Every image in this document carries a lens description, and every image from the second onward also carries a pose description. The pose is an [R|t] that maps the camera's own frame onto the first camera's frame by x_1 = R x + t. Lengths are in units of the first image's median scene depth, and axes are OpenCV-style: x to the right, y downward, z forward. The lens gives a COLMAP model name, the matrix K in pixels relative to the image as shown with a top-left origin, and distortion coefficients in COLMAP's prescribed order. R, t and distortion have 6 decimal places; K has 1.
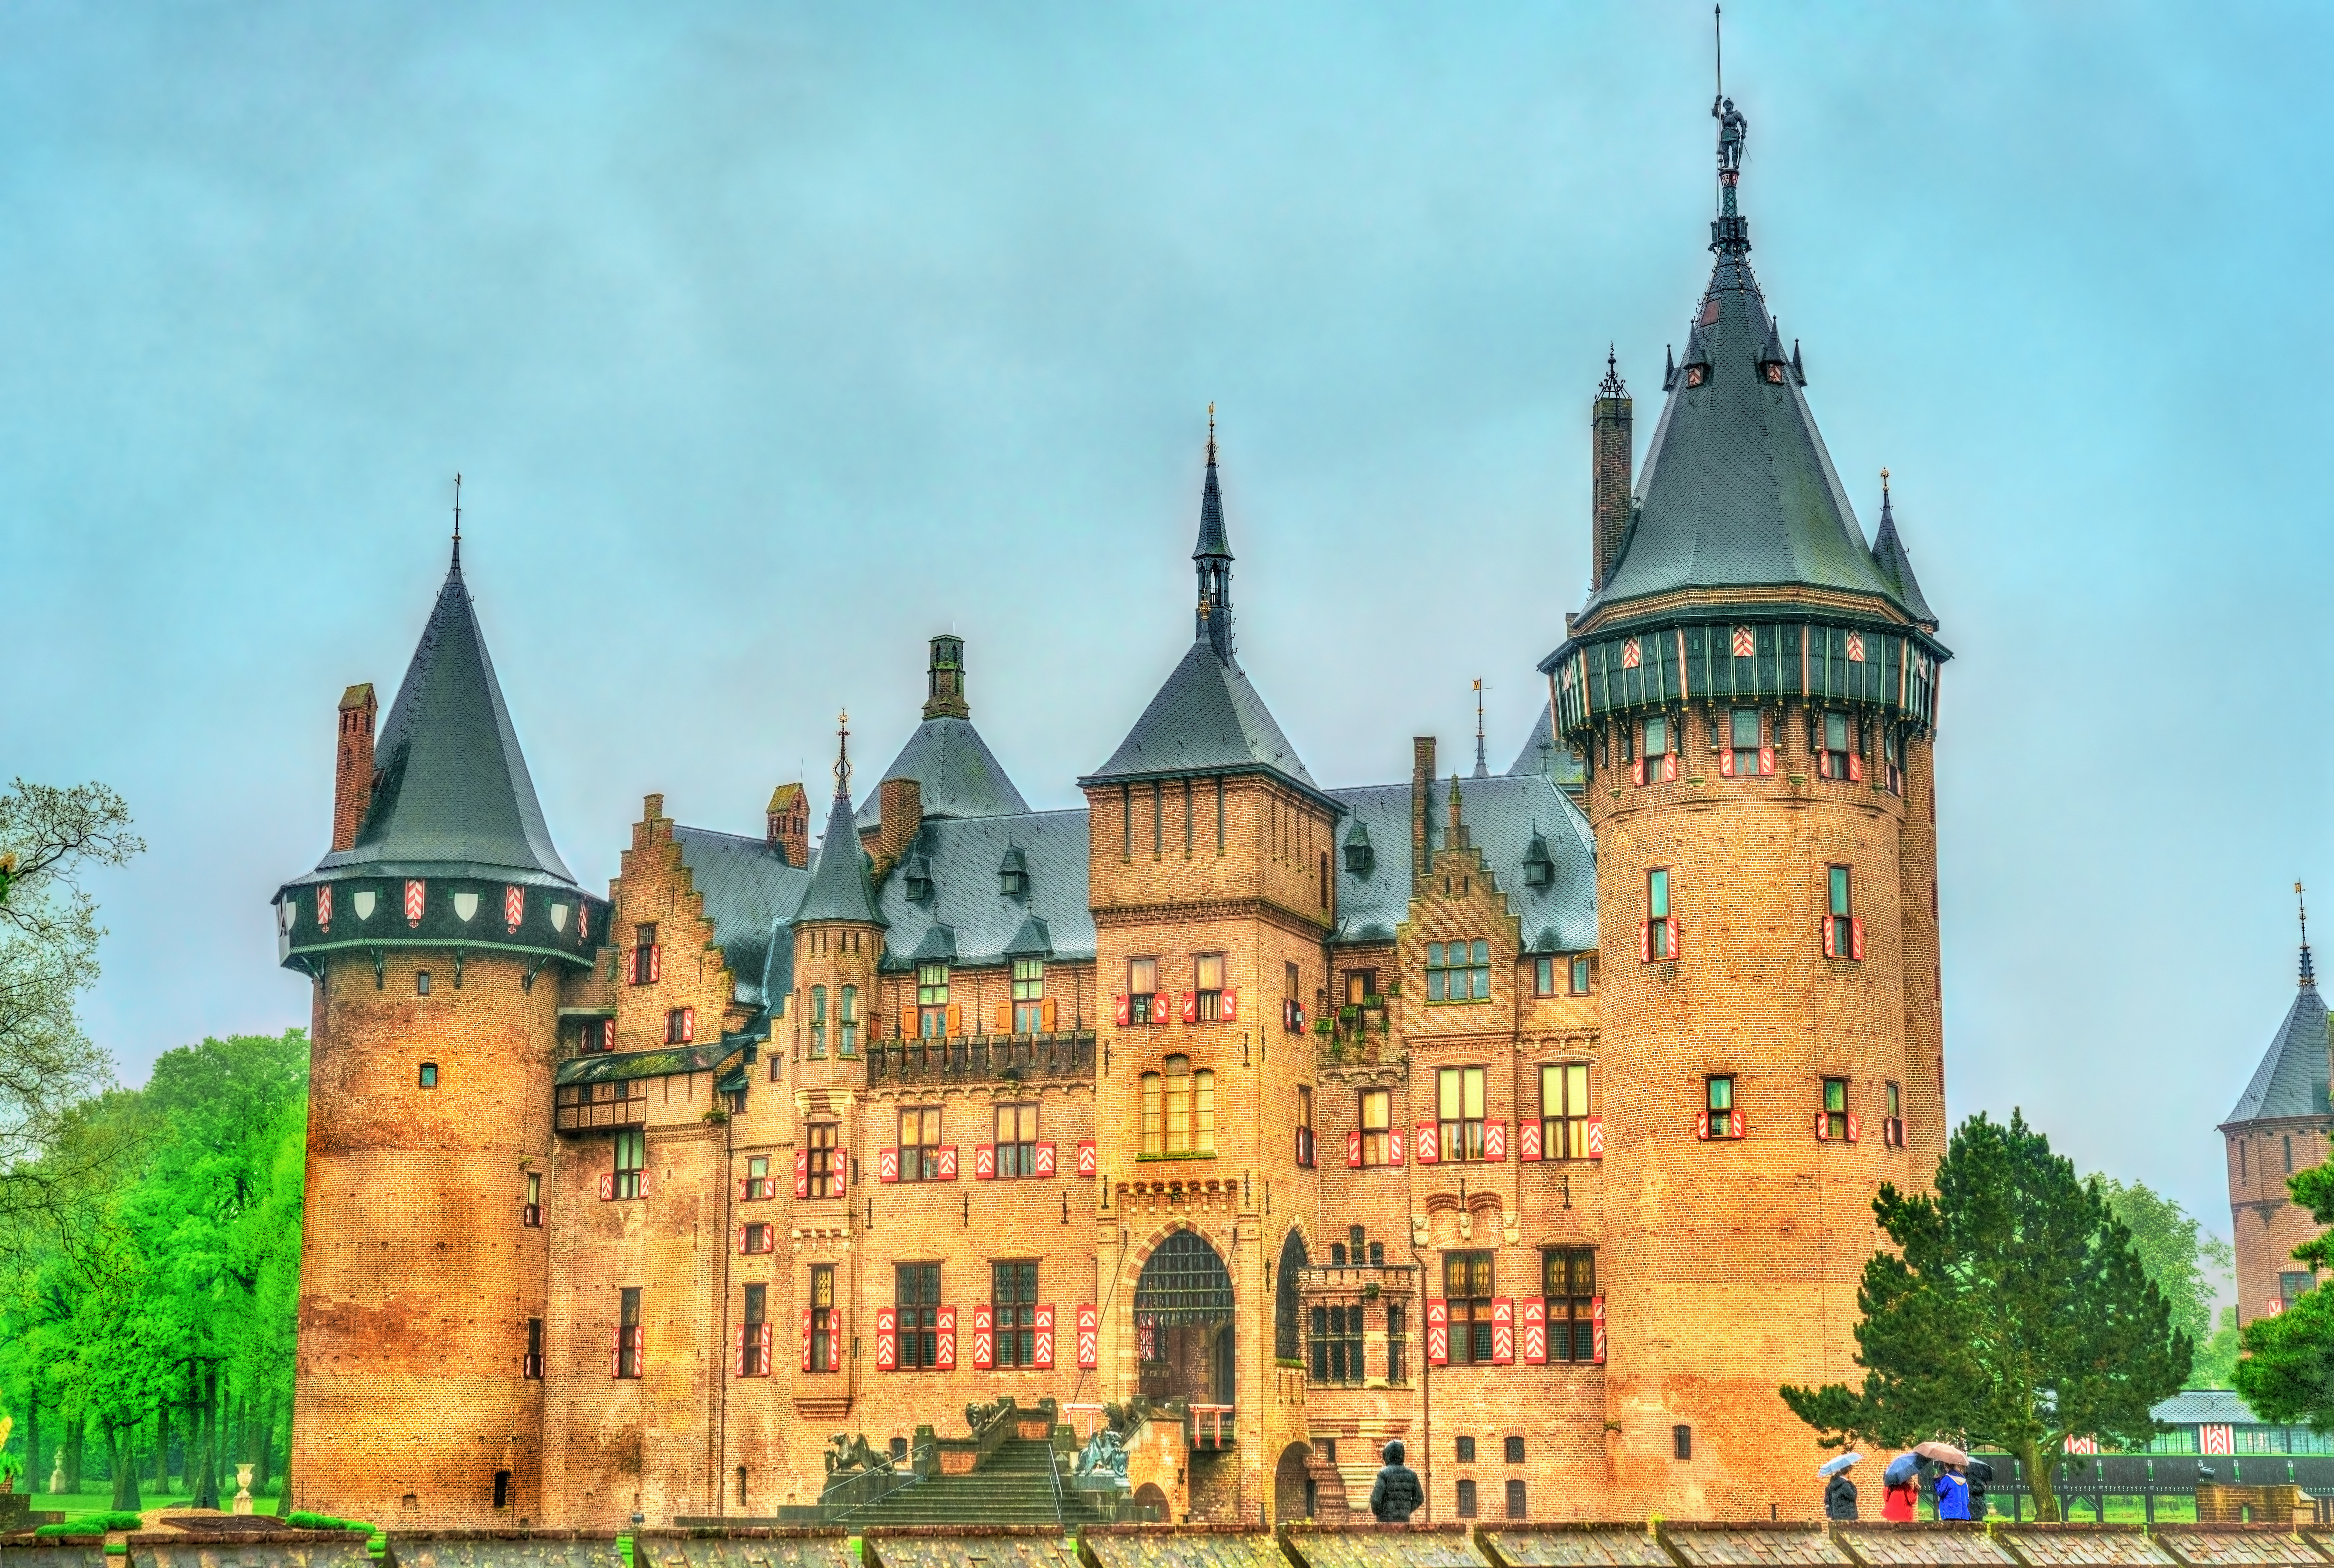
lens RADIAL K [[3534.4, 0, 1119.7], [0, 3534.4, 753.2], [0, 0, 1]] dist [0.033228, 0.055248]
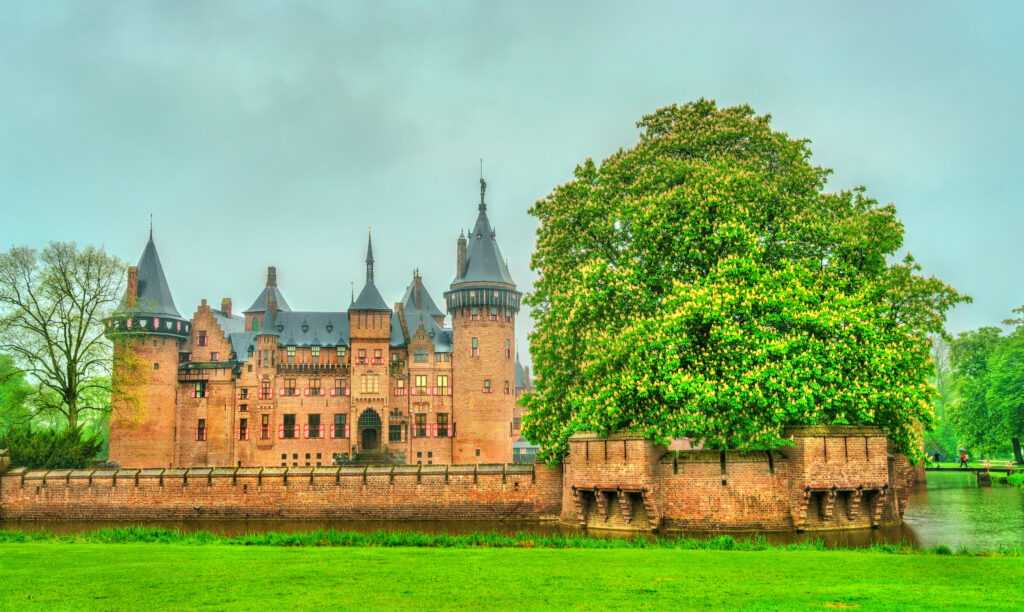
lens RADIAL K [[925.4, 0, 512.5], [0, 925.4, 326.9], [0, 0, 1]] dist [0.005123, 0.000057]
pose [[0.847702, 0.061415, 0.526905, -0.432169], [-0.089856, 0.995546, 0.028524, -0.021451], [-0.522807, -0.071525, 0.849445, -0.110421]]
